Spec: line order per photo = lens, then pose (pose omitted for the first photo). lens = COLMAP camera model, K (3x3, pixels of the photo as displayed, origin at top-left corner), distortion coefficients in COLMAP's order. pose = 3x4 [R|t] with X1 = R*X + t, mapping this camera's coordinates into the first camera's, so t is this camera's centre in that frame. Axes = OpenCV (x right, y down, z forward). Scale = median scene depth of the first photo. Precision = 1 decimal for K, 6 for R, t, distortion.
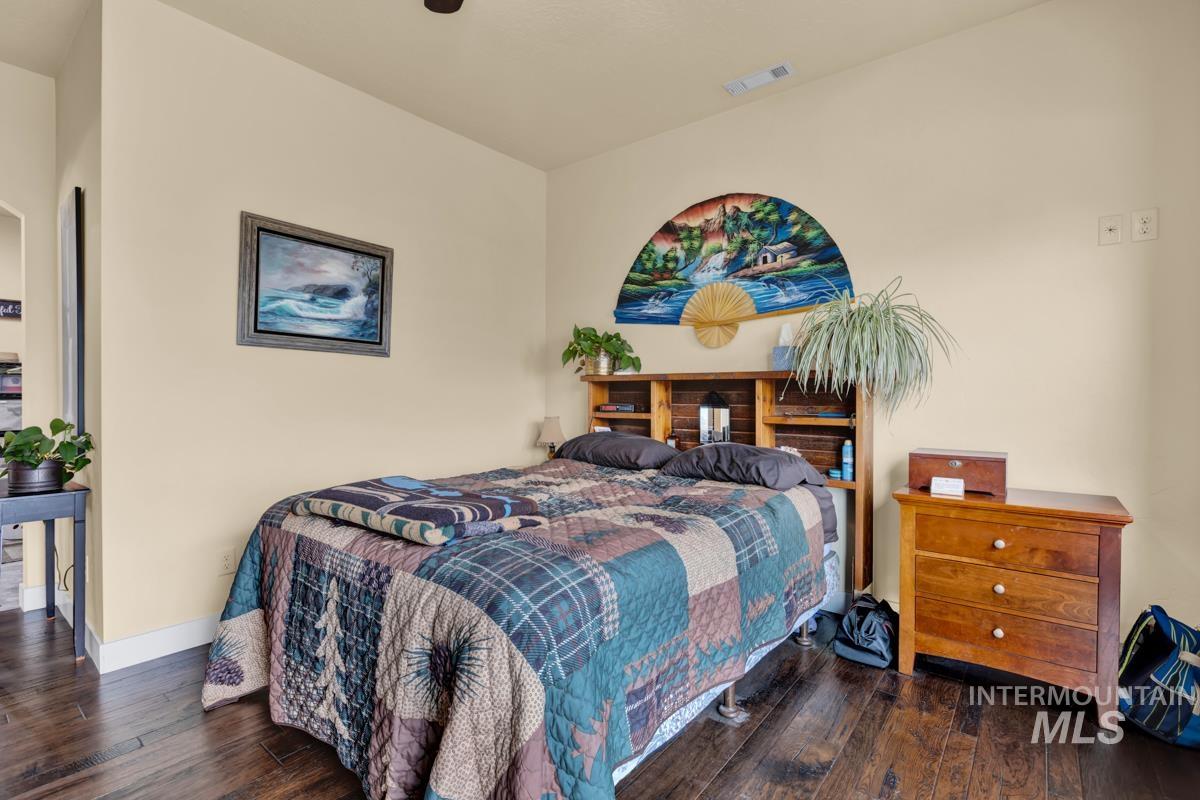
lens RADIAL K [[552.0, 0, 599.3], [0, 552.0, 403.3], [0, 0, 1]] dist [-0.000026, -0.000139]
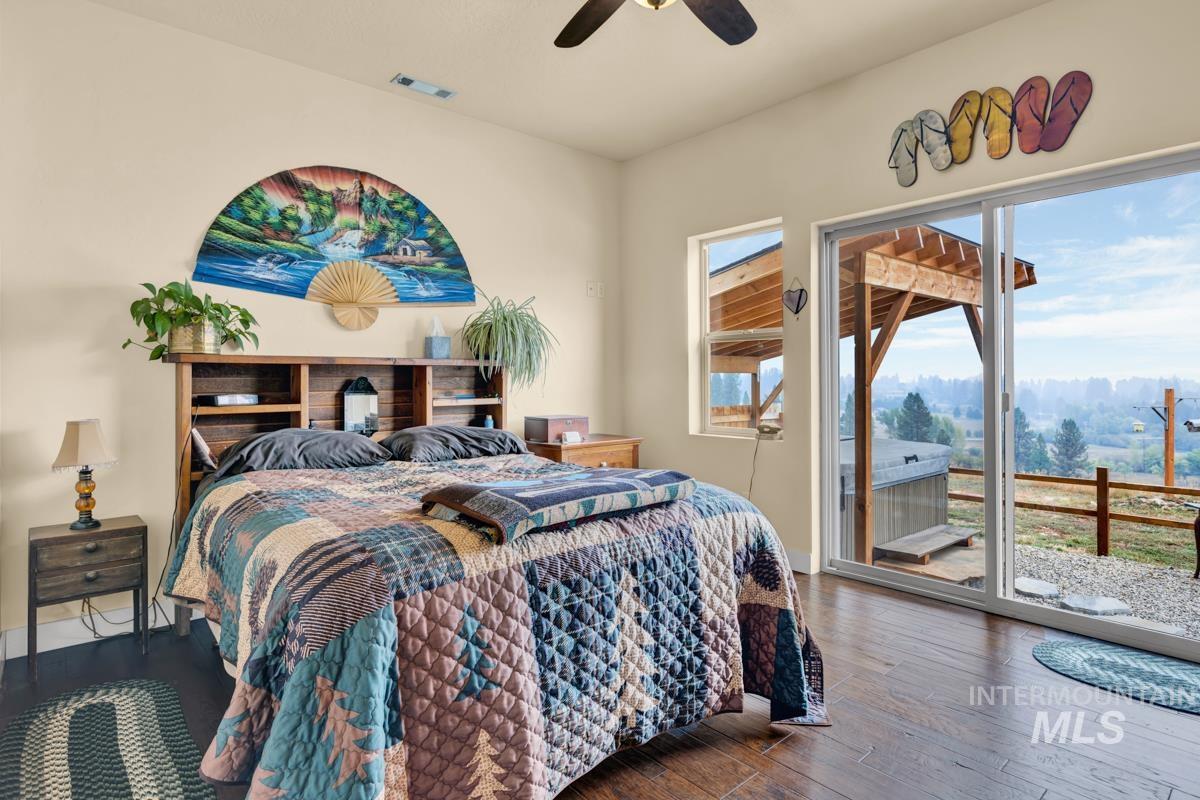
lens RADIAL K [[617.8, 0, 600.5], [0, 617.8, 387.9], [0, 0, 1]] dist [0.000733, 0.000365]
pose [[0.190181, -0.017950, 0.981585, -0.746156], [0.022774, 0.999644, 0.013868, -0.008473], [-0.981485, 0.019717, 0.190522, 0.396553]]
